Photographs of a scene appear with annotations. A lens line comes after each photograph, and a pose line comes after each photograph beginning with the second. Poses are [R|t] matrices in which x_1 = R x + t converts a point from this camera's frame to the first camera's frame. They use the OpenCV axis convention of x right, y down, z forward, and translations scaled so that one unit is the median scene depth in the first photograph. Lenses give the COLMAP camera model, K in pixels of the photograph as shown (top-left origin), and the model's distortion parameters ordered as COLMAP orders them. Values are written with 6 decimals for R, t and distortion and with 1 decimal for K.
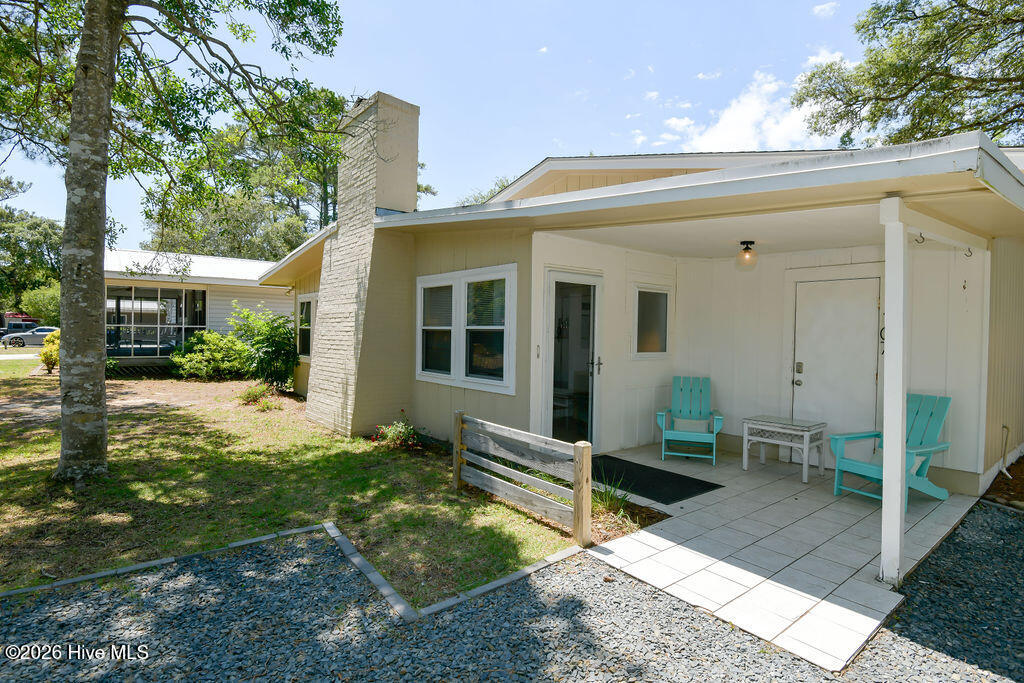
lens RADIAL K [[514.0, 0, 541.2], [0, 514.0, 336.8], [0, 0, 1]] dist [-0.019389, -0.000258]
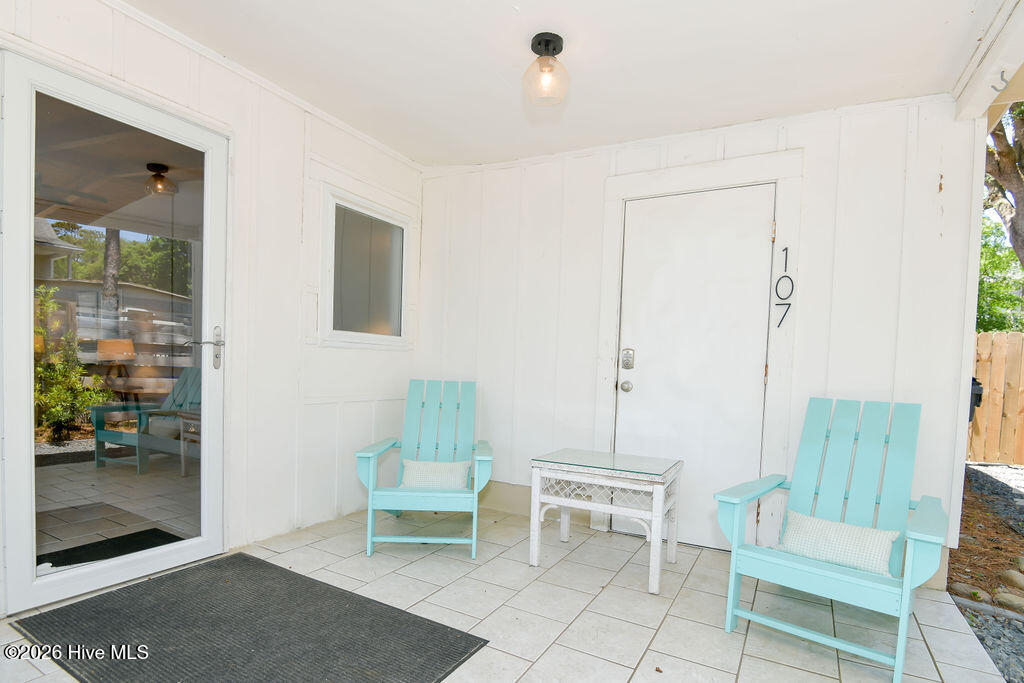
lens RADIAL K [[509.3, 0, 510.7], [0, 509.3, 342.6], [0, 0, 1]] dist [-0.010812, -0.006419]
pose [[0.941080, 0.025325, 0.337235, 0.199838], [-0.012046, 0.999070, -0.041413, 0.066259], [-0.337970, 0.034911, 0.940509, 0.522914]]
